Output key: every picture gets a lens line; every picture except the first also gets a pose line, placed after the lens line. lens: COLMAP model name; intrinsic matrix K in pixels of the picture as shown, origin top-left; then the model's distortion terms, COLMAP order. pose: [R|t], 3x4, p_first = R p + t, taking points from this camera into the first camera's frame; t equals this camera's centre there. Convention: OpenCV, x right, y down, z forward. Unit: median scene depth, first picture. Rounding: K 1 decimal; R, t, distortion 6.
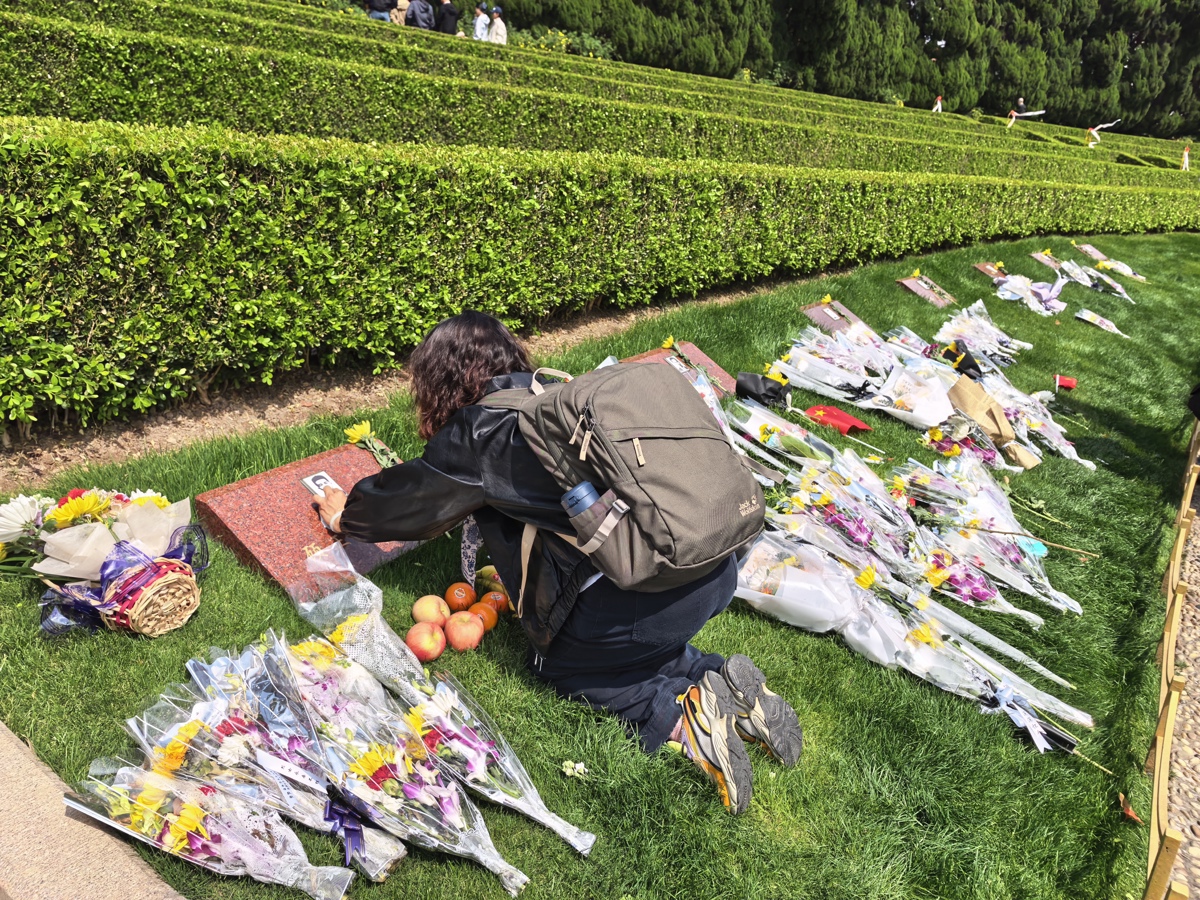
lens RADIAL K [[836.8, 0, 597.4], [0, 836.8, 455.4], [0, 0, 1]] dist [0.022693, -0.031286]
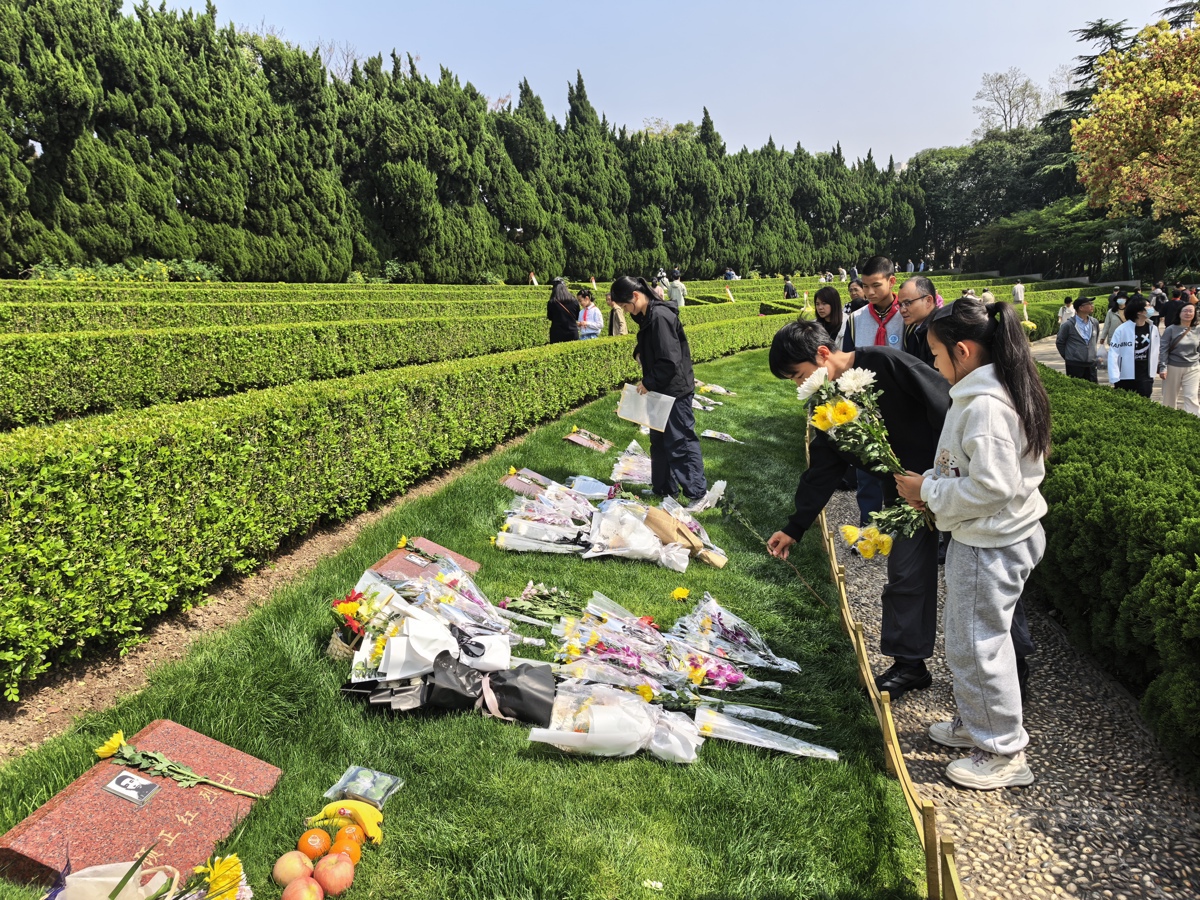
lens RADIAL K [[836.8, 0, 597.3], [0, 836.8, 450.6], [0, 0, 1]] dist [0.022693, -0.031286]
pose [[0.894795, -0.211212, 0.393360, -0.075224], [0.287115, 0.946907, -0.144679, -0.016947], [-0.341917, 0.242398, 0.907930, -0.070592]]
